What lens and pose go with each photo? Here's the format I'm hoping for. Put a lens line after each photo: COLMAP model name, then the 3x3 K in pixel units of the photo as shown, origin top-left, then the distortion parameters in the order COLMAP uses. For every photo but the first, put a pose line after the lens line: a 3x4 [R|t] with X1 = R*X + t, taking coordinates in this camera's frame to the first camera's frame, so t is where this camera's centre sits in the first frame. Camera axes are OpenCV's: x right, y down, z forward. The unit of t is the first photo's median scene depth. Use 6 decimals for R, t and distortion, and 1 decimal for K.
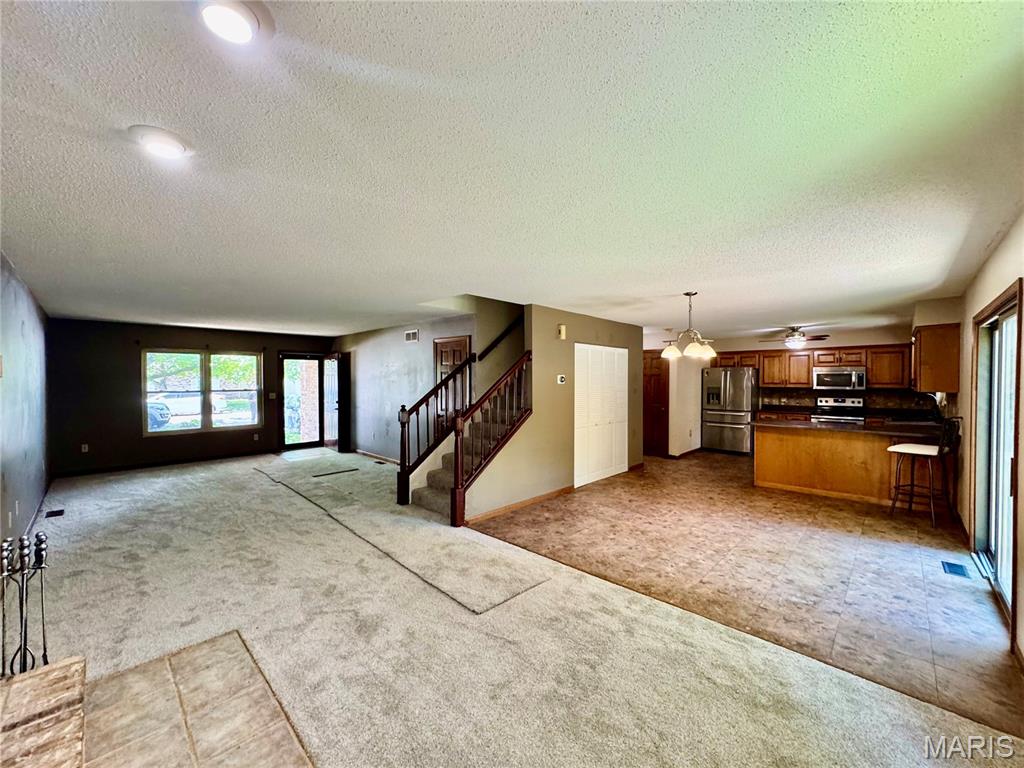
lens RADIAL K [[409.1, 0, 512.0], [0, 409.1, 384.1], [0, 0, 1]] dist [-0.002422, 0.000158]
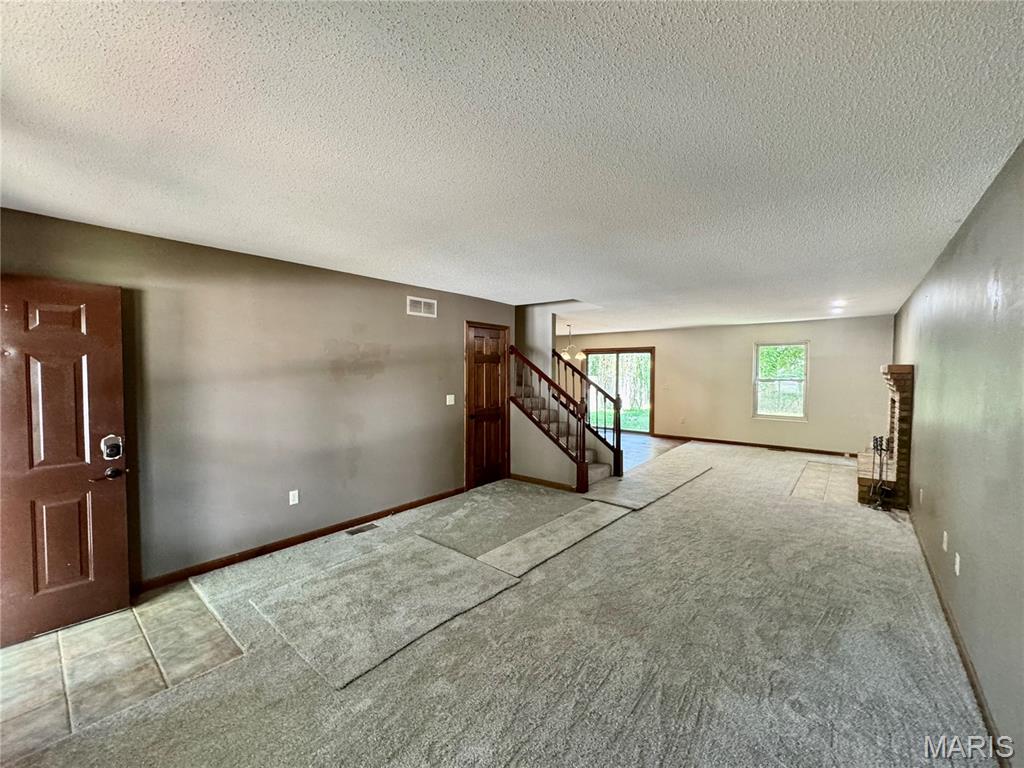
lens RADIAL K [[409.1, 0, 512.6], [0, 409.1, 384.7], [0, 0, 1]] dist [-0.002422, 0.000158]
pose [[-0.076549, -0.039678, 0.996276, -1.274907], [0.008812, 0.999142, 0.040470, -0.022929], [-0.997027, 0.011877, -0.076134, 1.252759]]
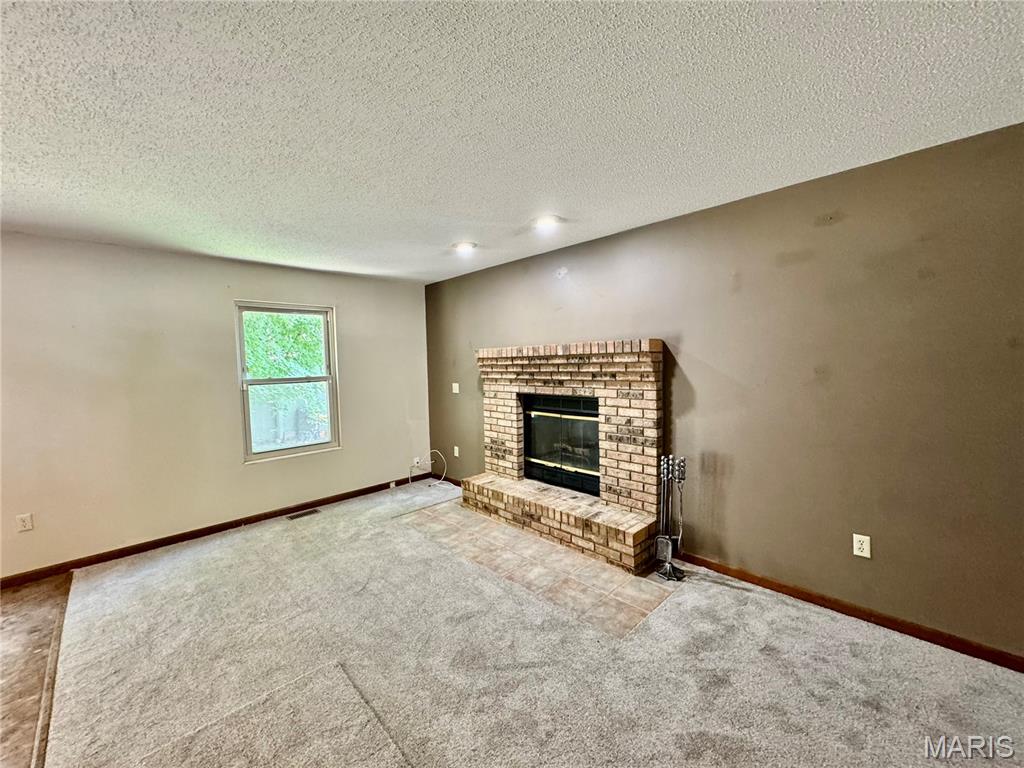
lens RADIAL K [[409.1, 0, 511.8], [0, 409.1, 384.1], [0, 0, 1]] dist [-0.002422, 0.000158]
pose [[-0.999392, 0.023178, 0.026041, -0.237253], [0.024856, 0.997505, 0.066081, -0.001881], [-0.024444, 0.066688, -0.997474, 0.908971]]
